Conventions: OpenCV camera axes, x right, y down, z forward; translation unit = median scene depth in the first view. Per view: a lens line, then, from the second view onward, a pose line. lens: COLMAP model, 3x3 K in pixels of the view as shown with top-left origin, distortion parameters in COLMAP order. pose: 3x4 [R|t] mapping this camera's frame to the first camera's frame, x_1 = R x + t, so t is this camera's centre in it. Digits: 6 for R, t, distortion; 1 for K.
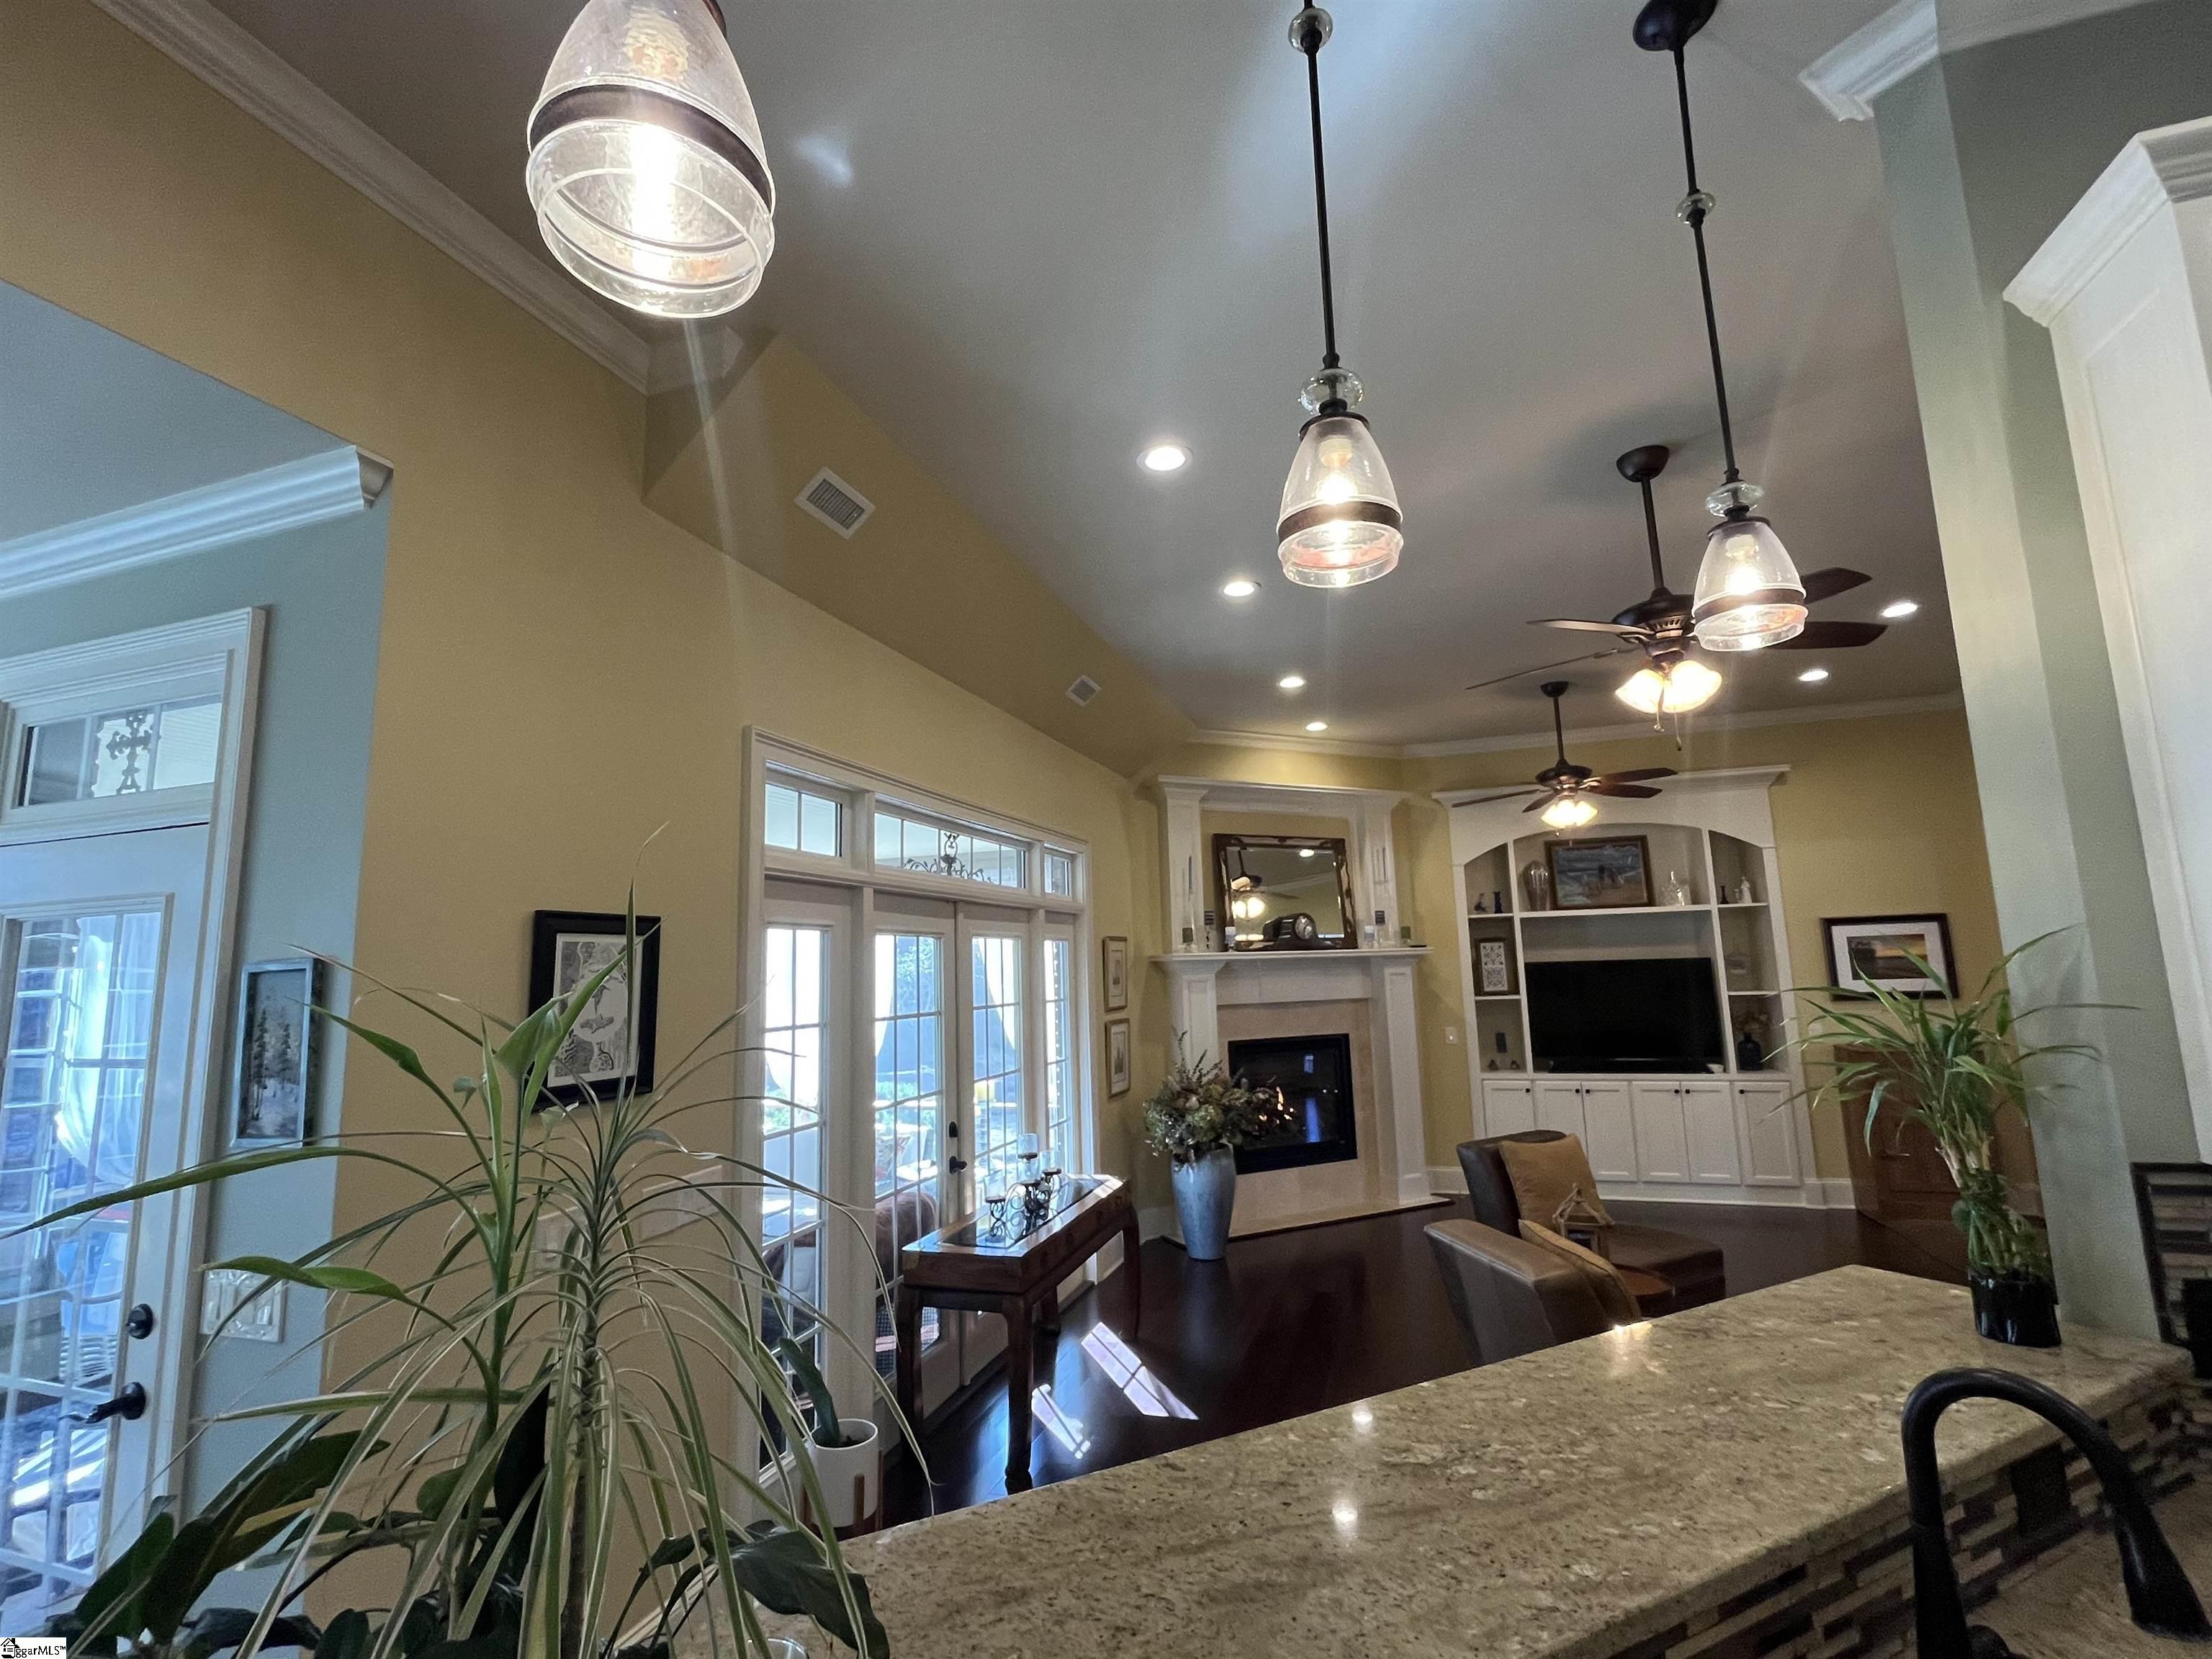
lens RADIAL K [[1008.9, 0, 1101.0], [0, 1008.9, 822.2], [0, 0, 1]] dist [-0.002551, -0.001557]
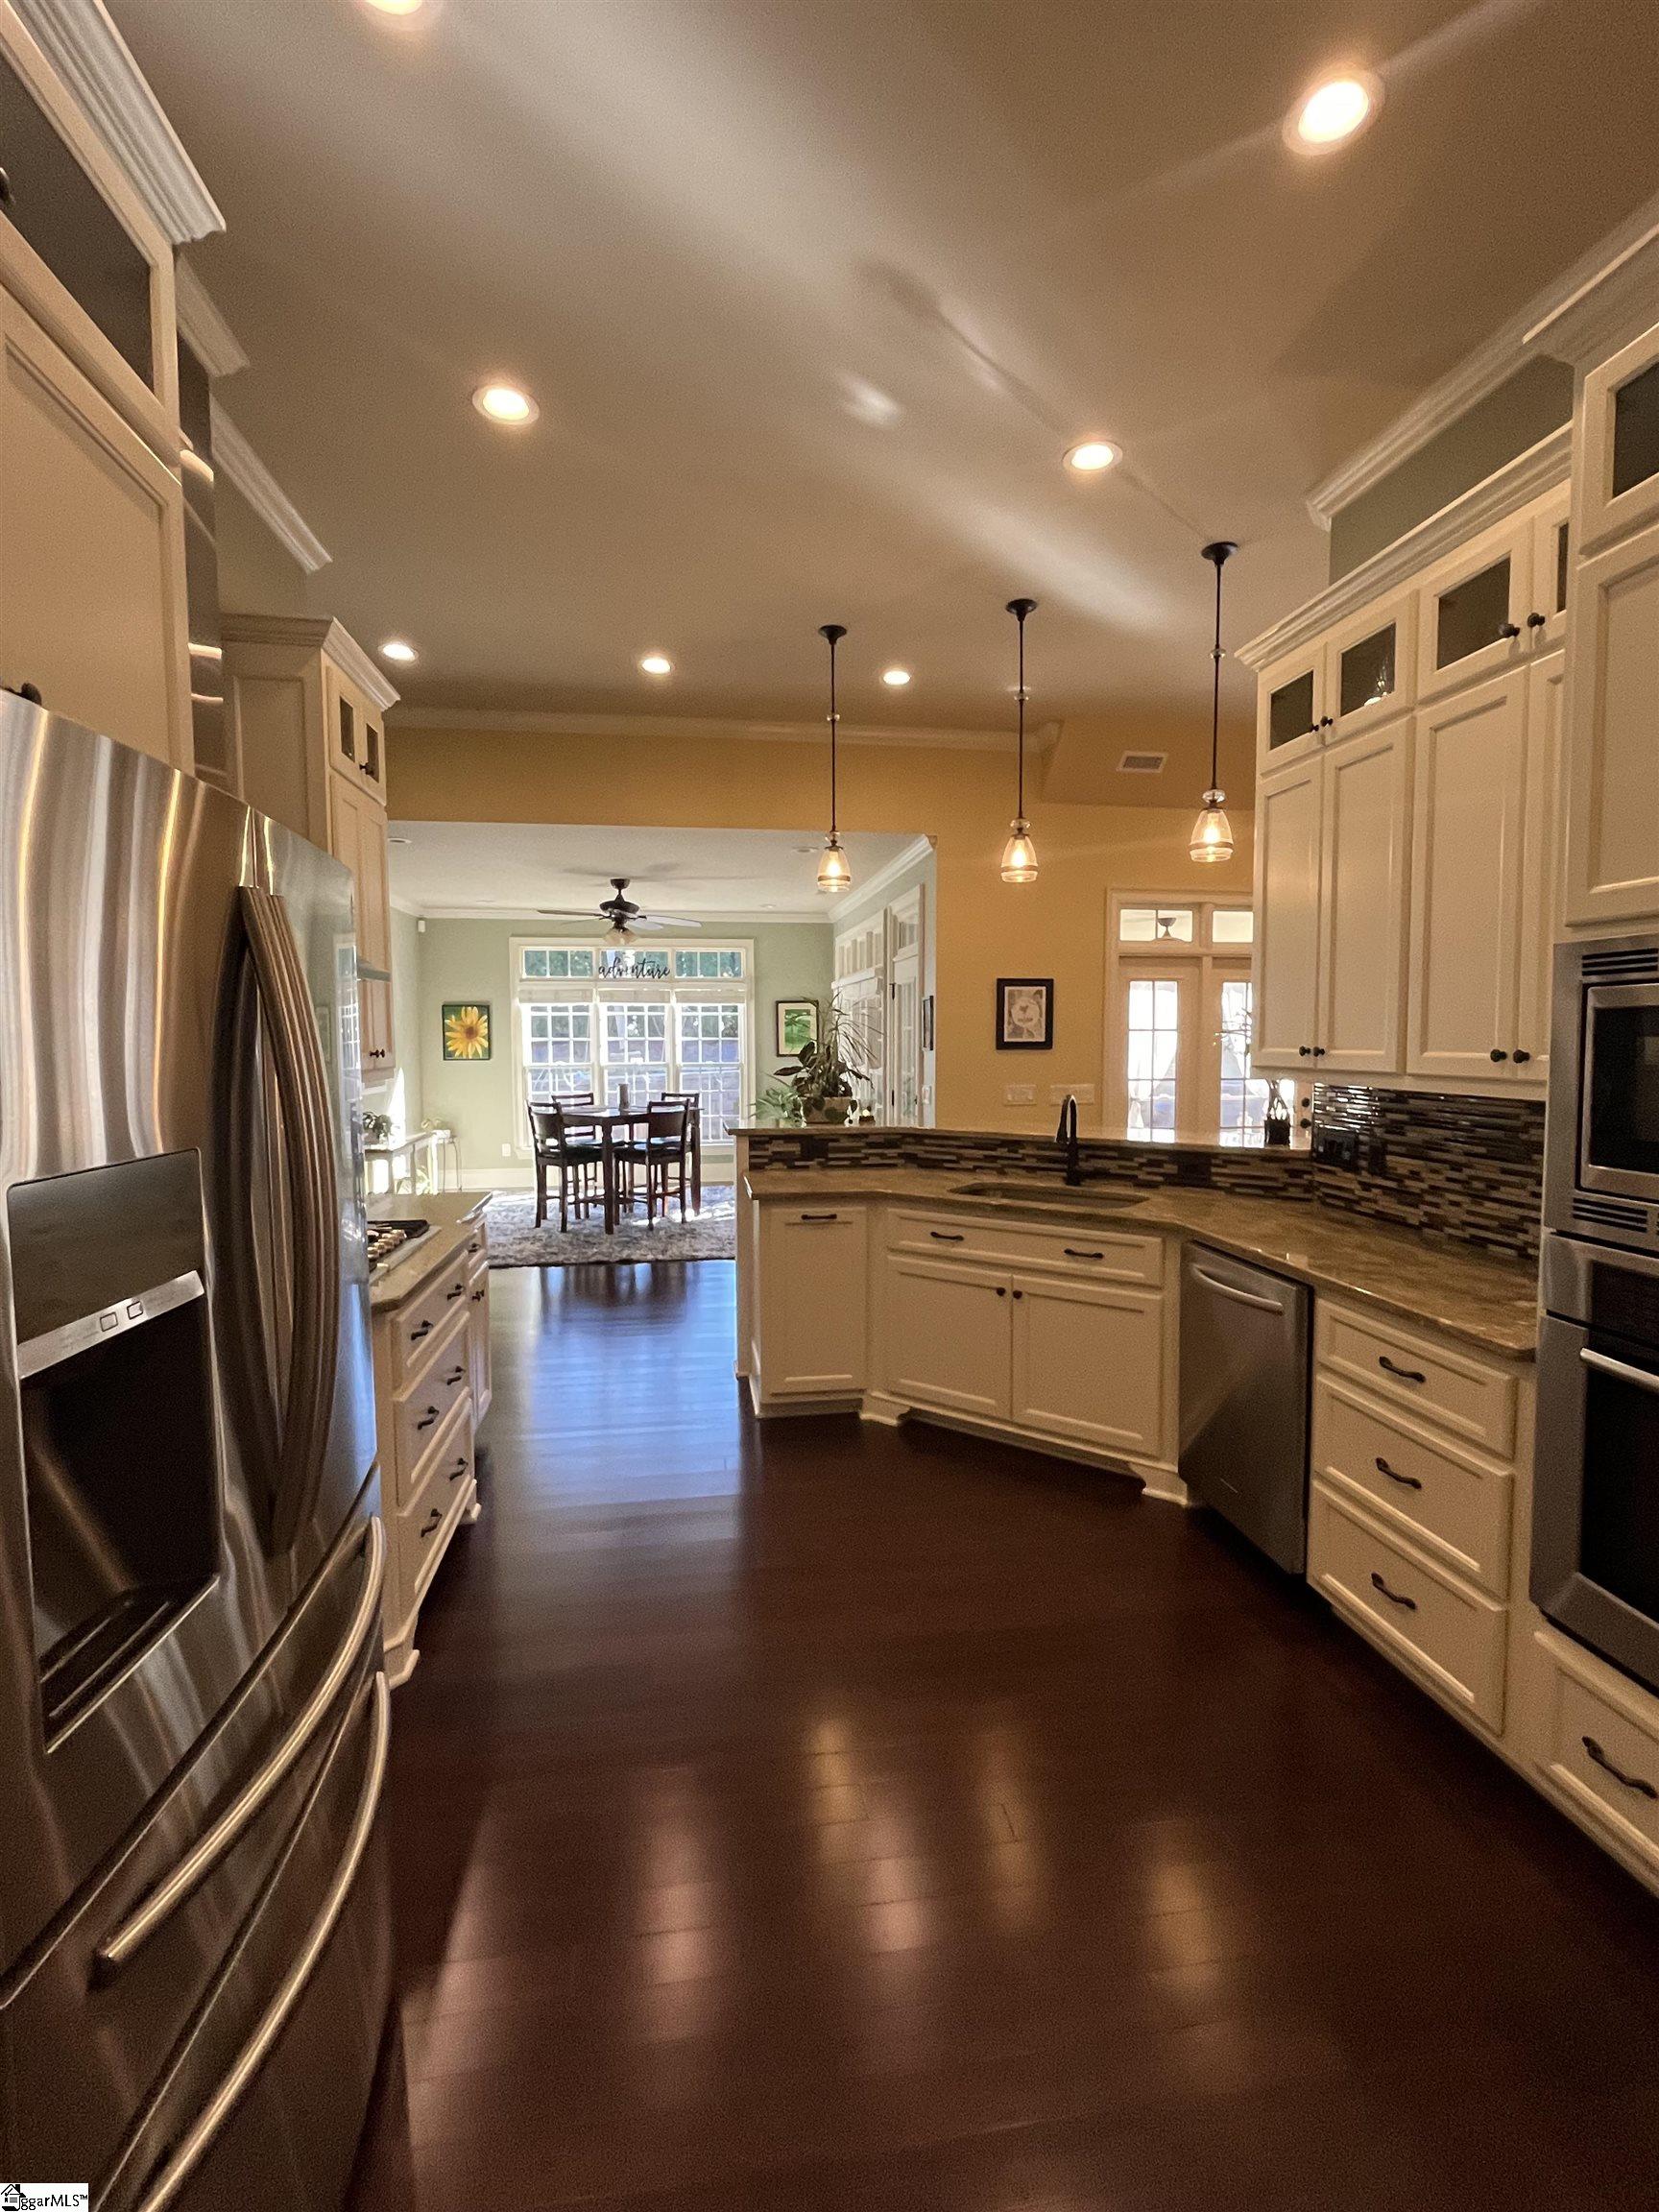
lens RADIAL K [[1008.9, 0, 840.6], [0, 1008.9, 1102.1], [0, 0, 1]] dist [-0.002551, -0.001557]
pose [[0.465664, 0.087251, -0.880650, 0.568952], [0.118188, 0.980082, 0.159596, -0.024353], [0.877034, -0.178400, 0.446076, -0.226615]]
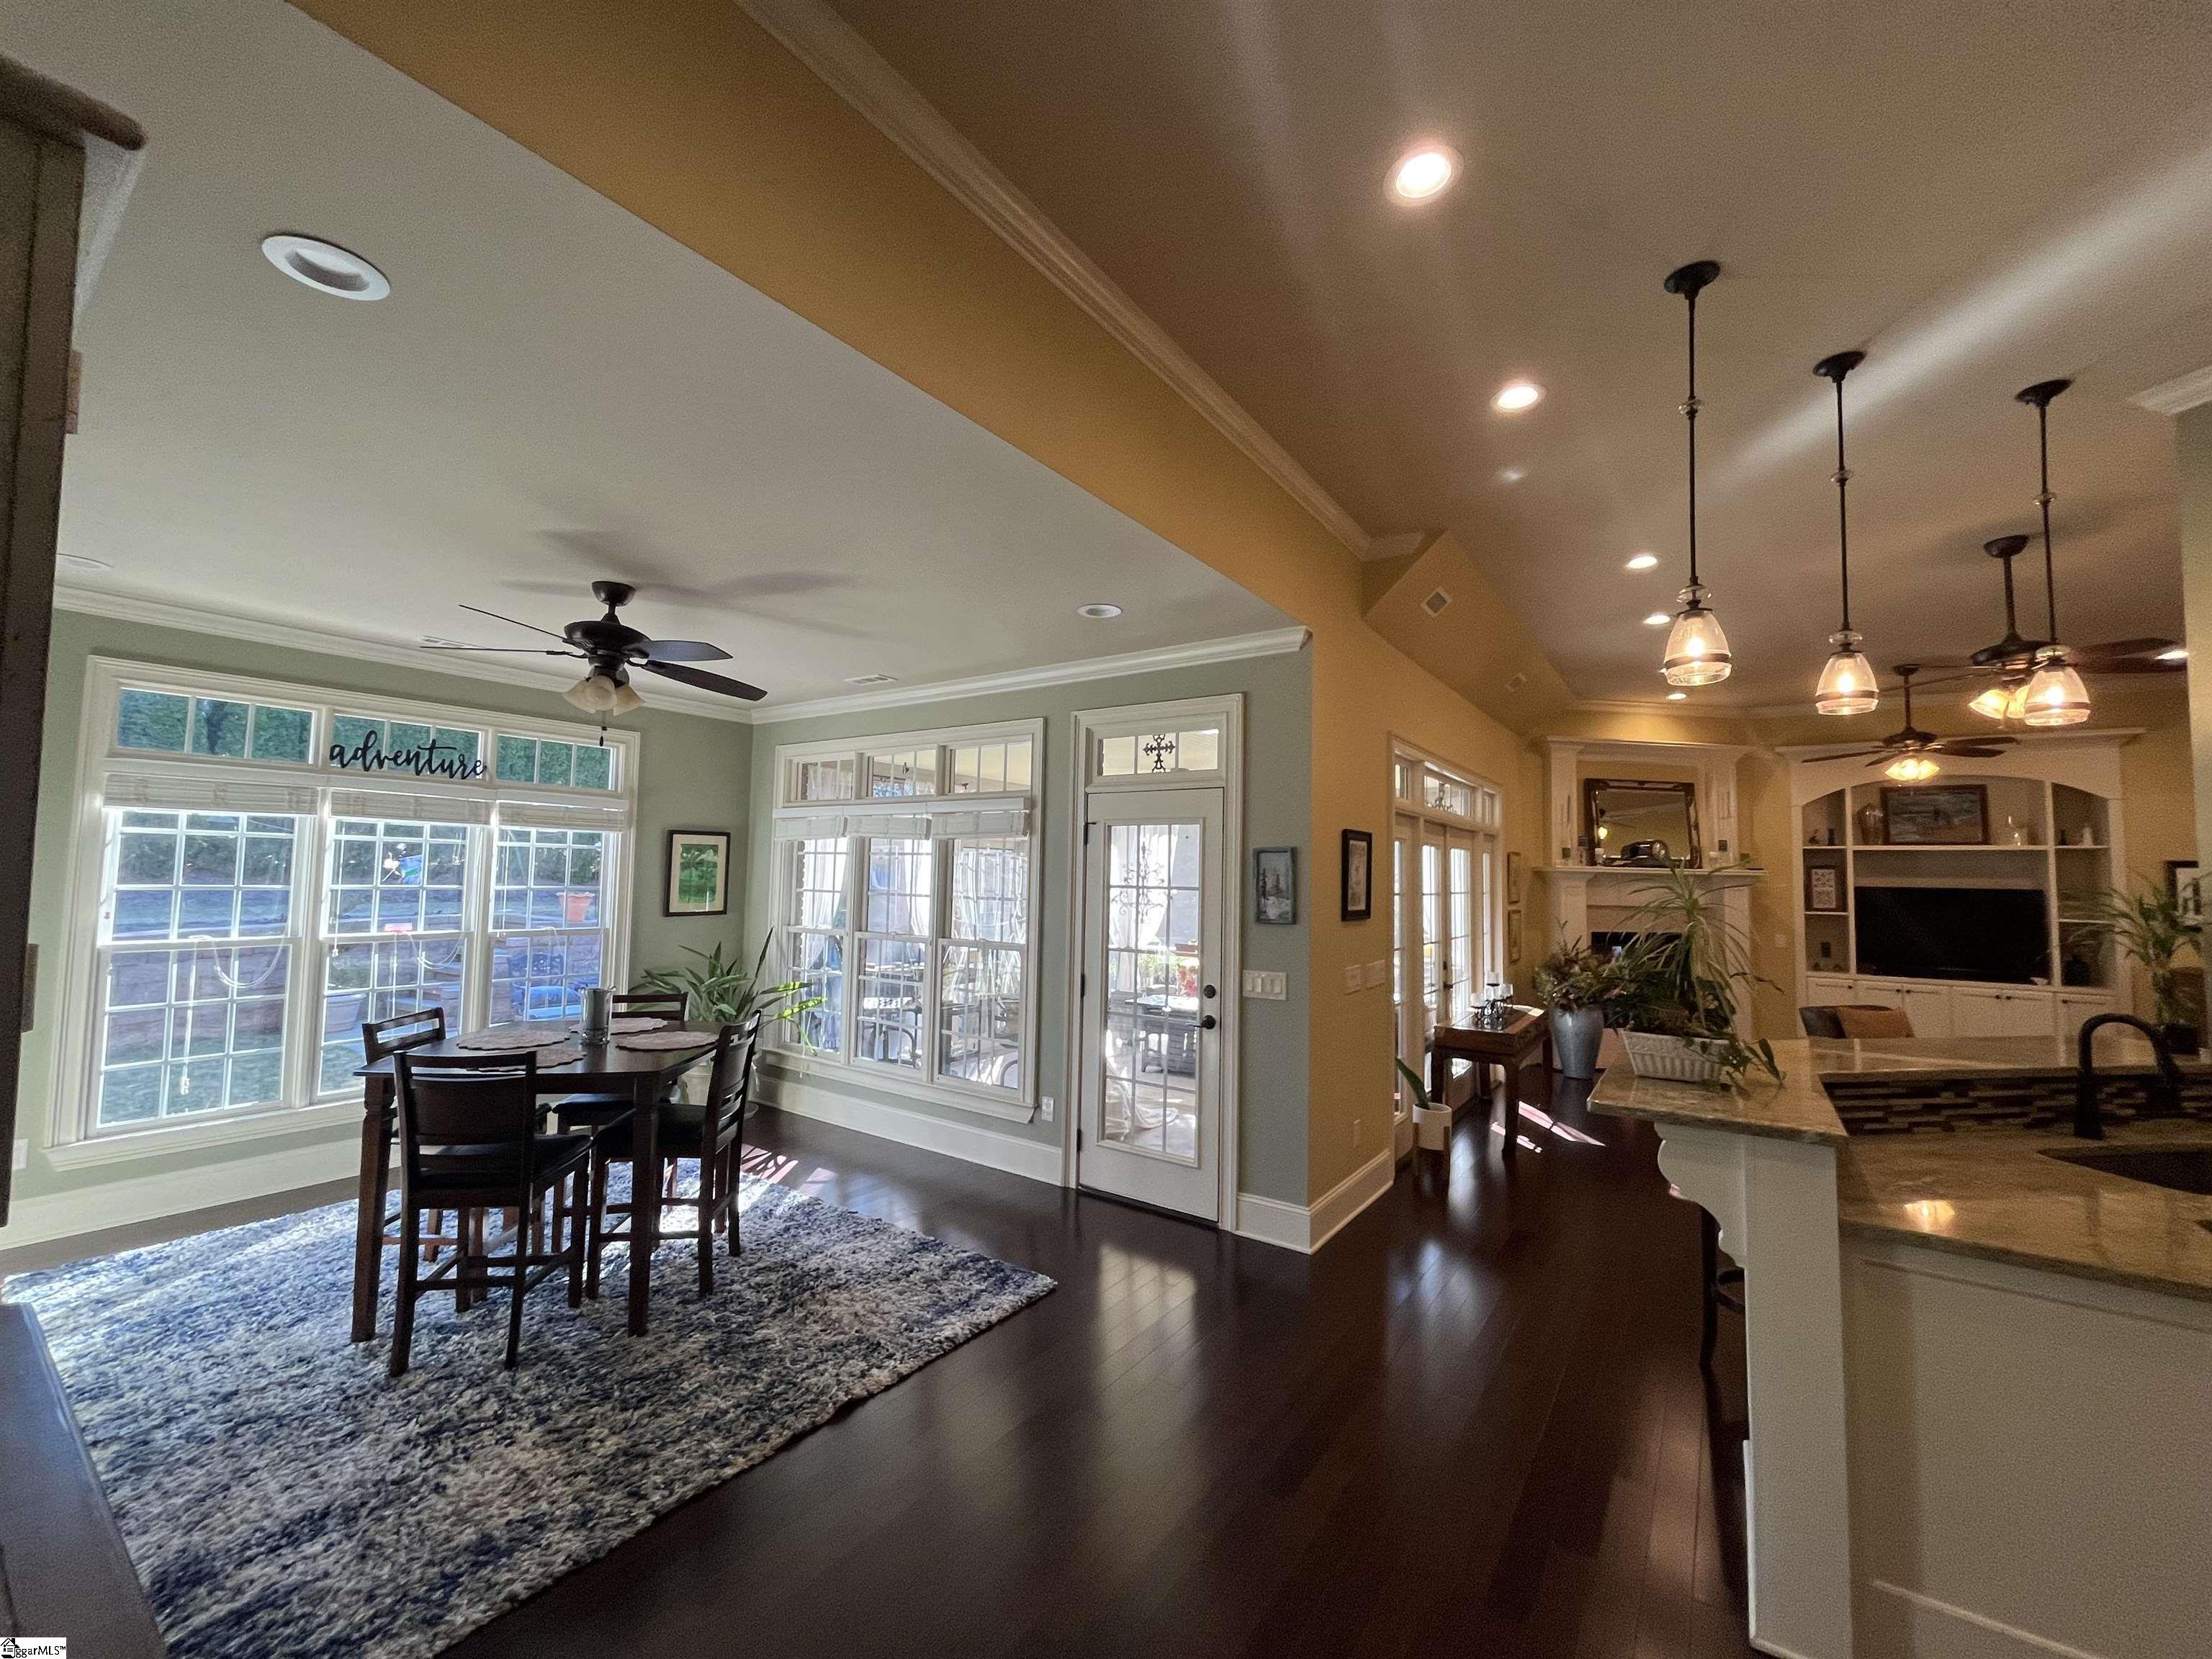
lens RADIAL K [[891.7, 0, 1101.1], [0, 891.7, 823.1], [0, 0, 1]] dist [-0.002928, 0.000224]
pose [[0.959000, 0.031550, -0.281644, -0.172394], [-0.007004, 0.996119, 0.087739, -0.029072], [0.283319, -0.082169, 0.955499, -0.318273]]
